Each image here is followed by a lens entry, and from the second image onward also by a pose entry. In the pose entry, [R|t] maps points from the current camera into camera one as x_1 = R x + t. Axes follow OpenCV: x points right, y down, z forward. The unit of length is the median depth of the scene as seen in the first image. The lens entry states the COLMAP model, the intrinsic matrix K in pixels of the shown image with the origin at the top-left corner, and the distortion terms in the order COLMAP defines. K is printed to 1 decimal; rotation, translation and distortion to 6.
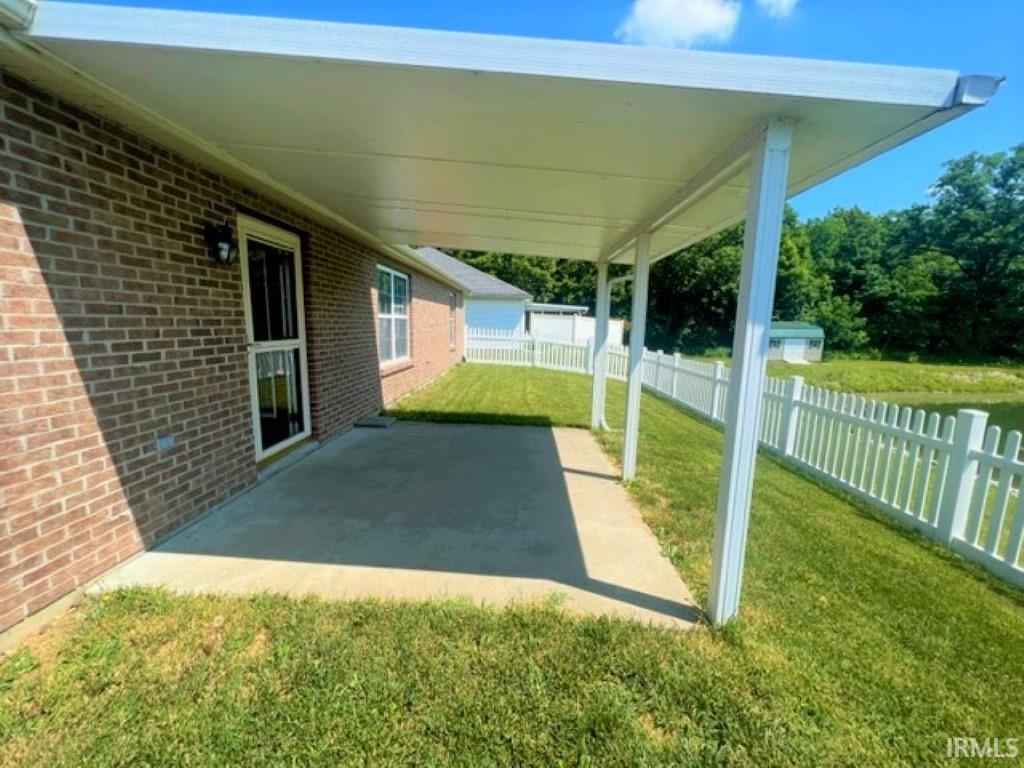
lens RADIAL K [[410.2, 0, 513.3], [0, 410.2, 385.9], [0, 0, 1]] dist [-0.002339, 0.001140]
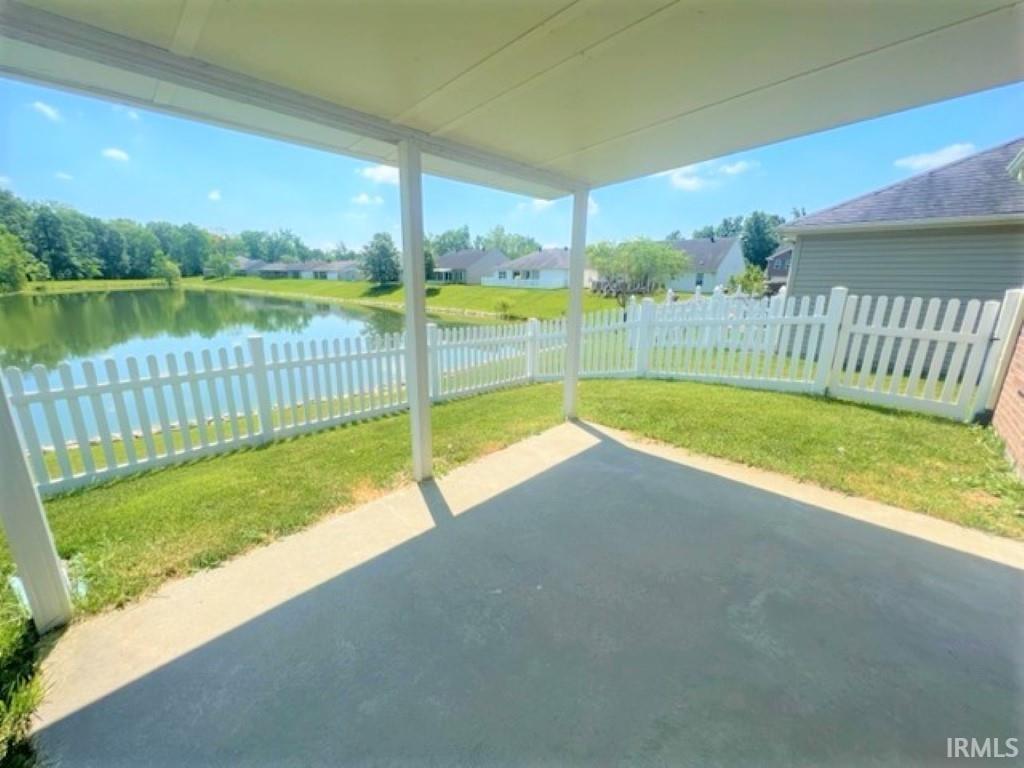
lens RADIAL K [[410.2, 0, 510.0], [0, 410.2, 382.2], [0, 0, 1]] dist [-0.002339, 0.001140]
pose [[-0.745619, -0.195938, 0.636915, -0.323923], [0.071850, 0.926583, 0.369164, -0.226815], [-0.662487, 0.321018, -0.676800, 1.393138]]
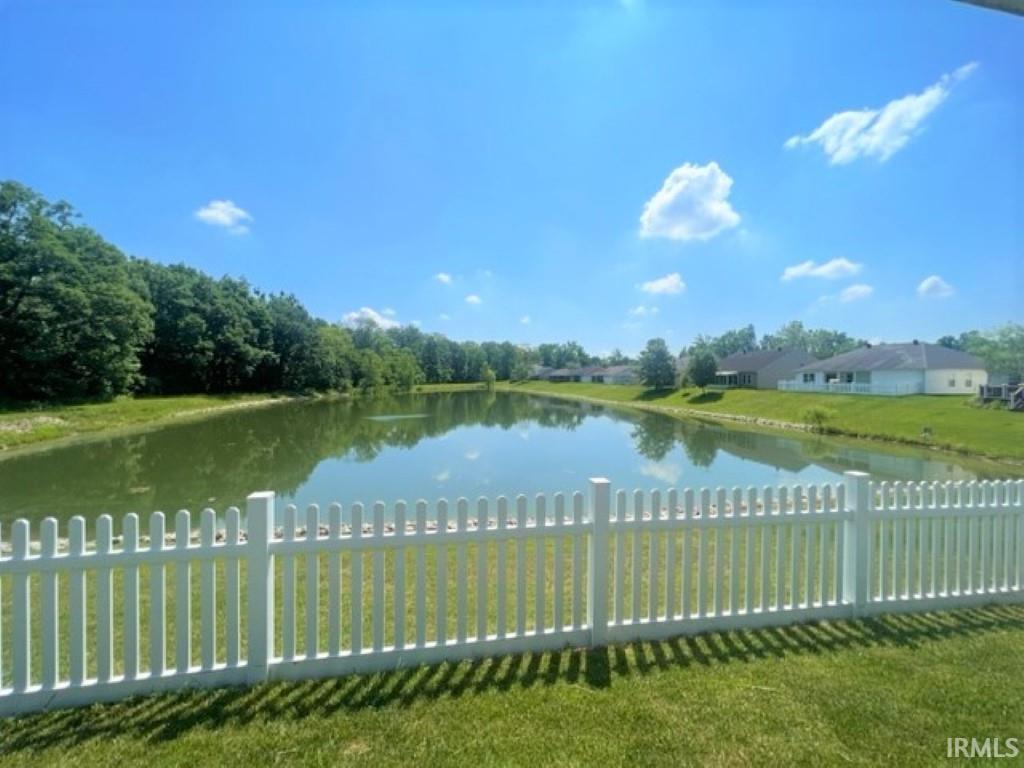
lens RADIAL K [[410.2, 0, 510.1], [0, 410.2, 382.6], [0, 0, 1]] dist [-0.002339, 0.001140]
pose [[-0.215820, -0.034253, 0.975832, 0.310781], [0.138241, 0.988246, 0.065263, -0.235489], [-0.966598, 0.148985, -0.208548, 1.348751]]
